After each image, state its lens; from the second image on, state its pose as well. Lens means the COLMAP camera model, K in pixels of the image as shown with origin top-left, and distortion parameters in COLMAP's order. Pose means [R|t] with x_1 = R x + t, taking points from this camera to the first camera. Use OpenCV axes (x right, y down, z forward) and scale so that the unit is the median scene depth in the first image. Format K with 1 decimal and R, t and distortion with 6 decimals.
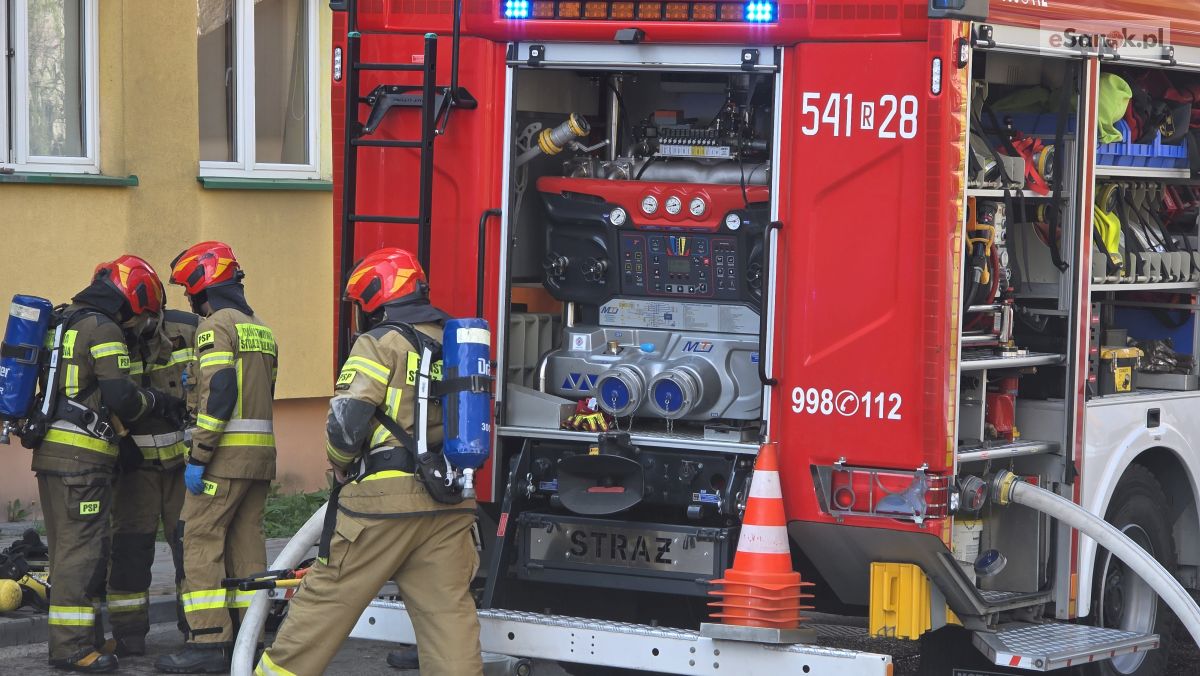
lens RADIAL K [[4059.1, 0, 600.0], [0, 4059.1, 338.0], [0, 0, 1]] dist [0.124520, 0.419600]
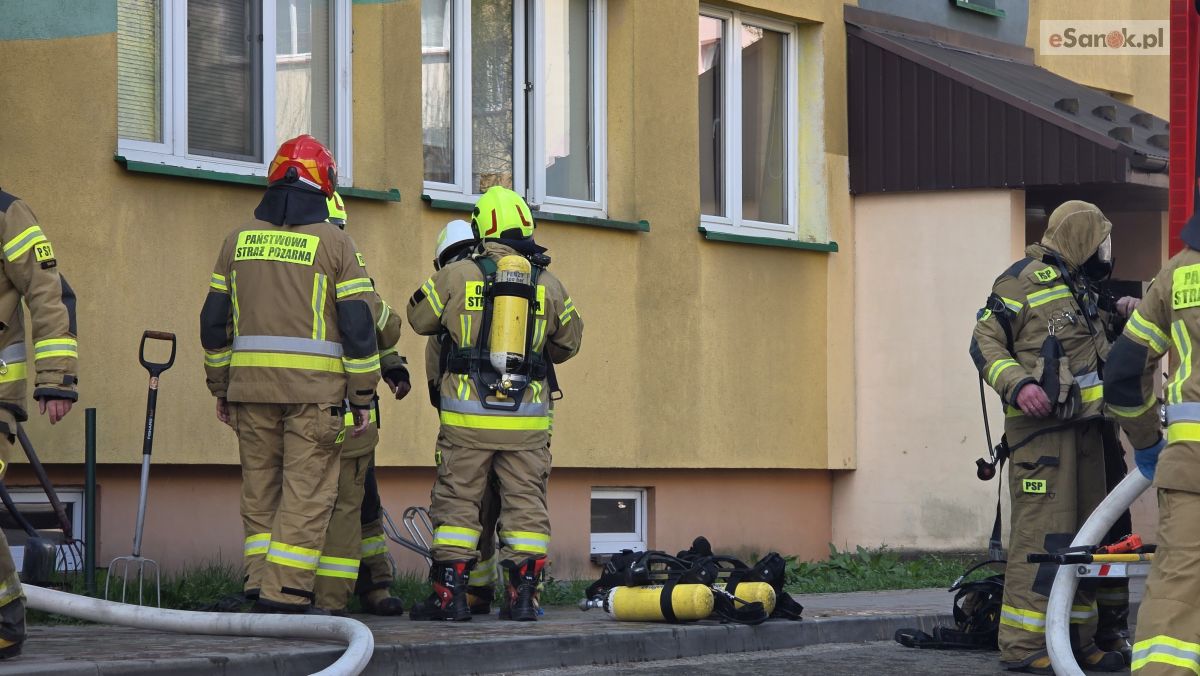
lens RADIAL K [[4039.7, 0, 582.1], [0, 4039.7, 336.2], [0, 0, 1]] dist [0.275417, 0.237049]
pose [[0.999910, 0.000419, -0.013406, -0.184770], [-0.001183, 0.998372, -0.057026, 0.064252], [0.013360, 0.057036, 0.998283, 0.099566]]
